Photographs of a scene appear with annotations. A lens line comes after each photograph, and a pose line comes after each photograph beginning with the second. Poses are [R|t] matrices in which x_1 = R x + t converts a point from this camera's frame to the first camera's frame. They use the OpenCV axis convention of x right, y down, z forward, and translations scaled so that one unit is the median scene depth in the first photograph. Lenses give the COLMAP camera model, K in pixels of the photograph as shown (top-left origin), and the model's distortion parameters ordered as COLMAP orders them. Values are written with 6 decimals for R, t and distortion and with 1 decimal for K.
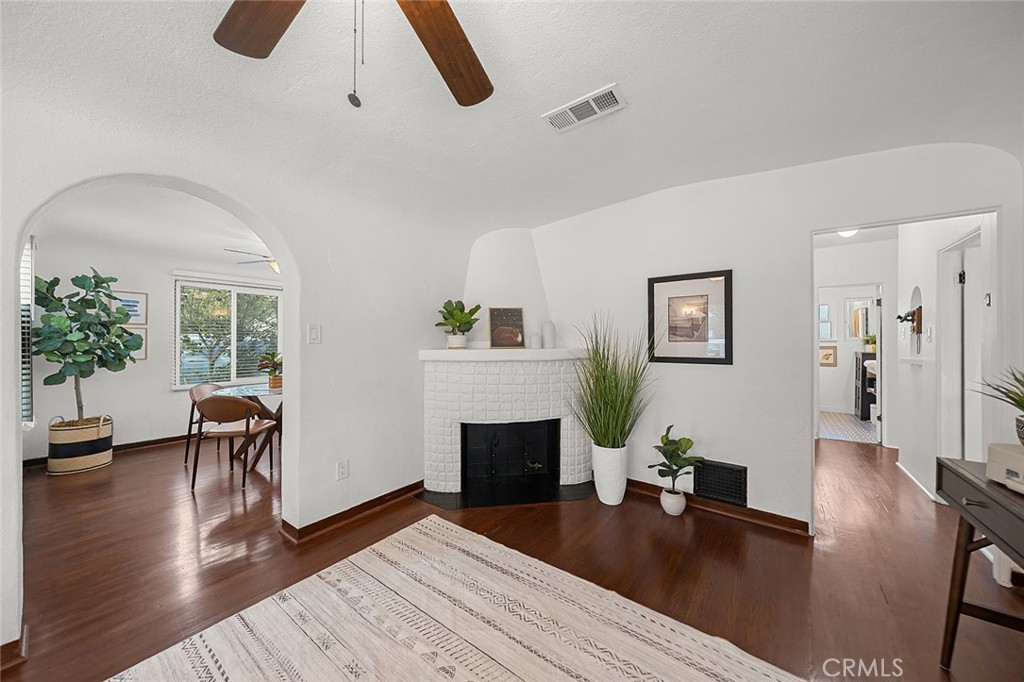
lens RADIAL K [[357.1, 0, 512.0], [0, 357.1, 341.0], [0, 0, 1]] dist [-0.001261, -0.000106]
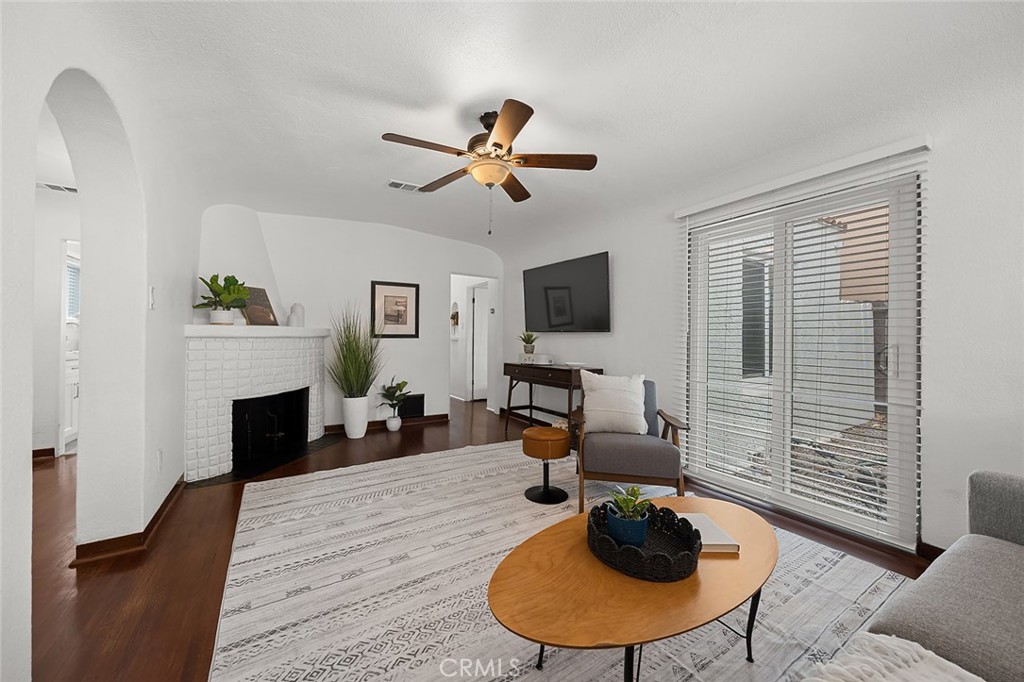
lens RADIAL K [[359.7, 0, 528.8], [0, 359.7, 337.0], [0, 0, 1]] dist [-0.000210, 0.000012]
pose [[0.326063, -0.002041, 0.945346, -0.874933], [-0.006358, 0.999970, 0.004352, 0.048582], [-0.945327, -0.007430, 0.326040, -0.099566]]
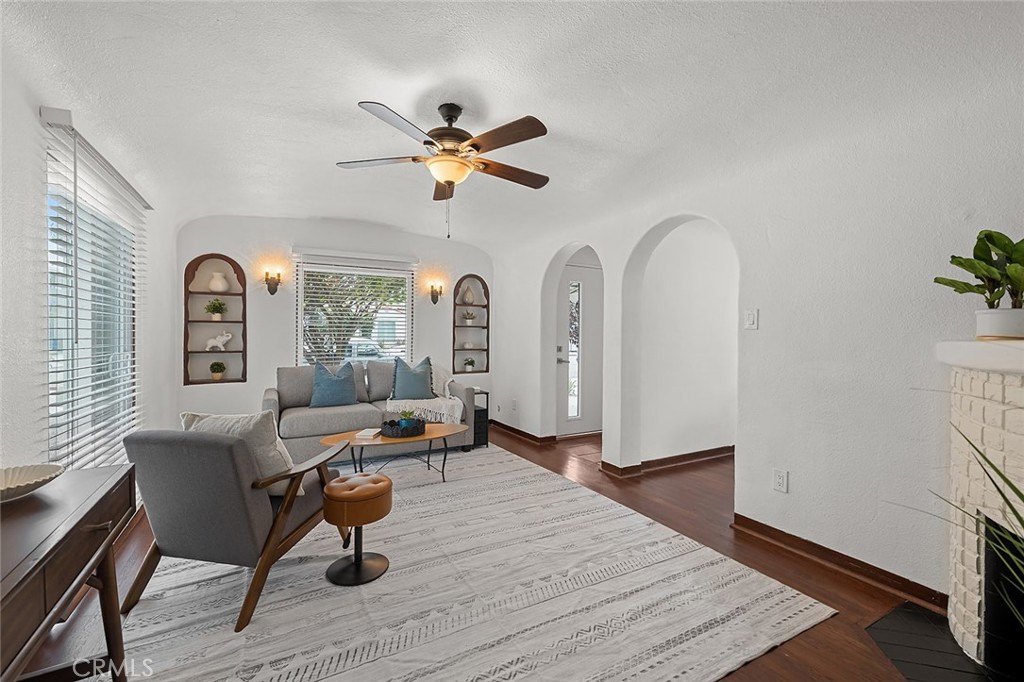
lens RADIAL K [[445.9, 0, 512.0], [0, 445.9, 341.0], [0, 0, 1]] dist [-0.000337, 0.000015]
pose [[-0.428171, 0.003435, -0.903691, 0.654952], [-0.010916, 0.999900, 0.008972, 0.027062], [0.903632, 0.013706, -0.428091, 0.773921]]
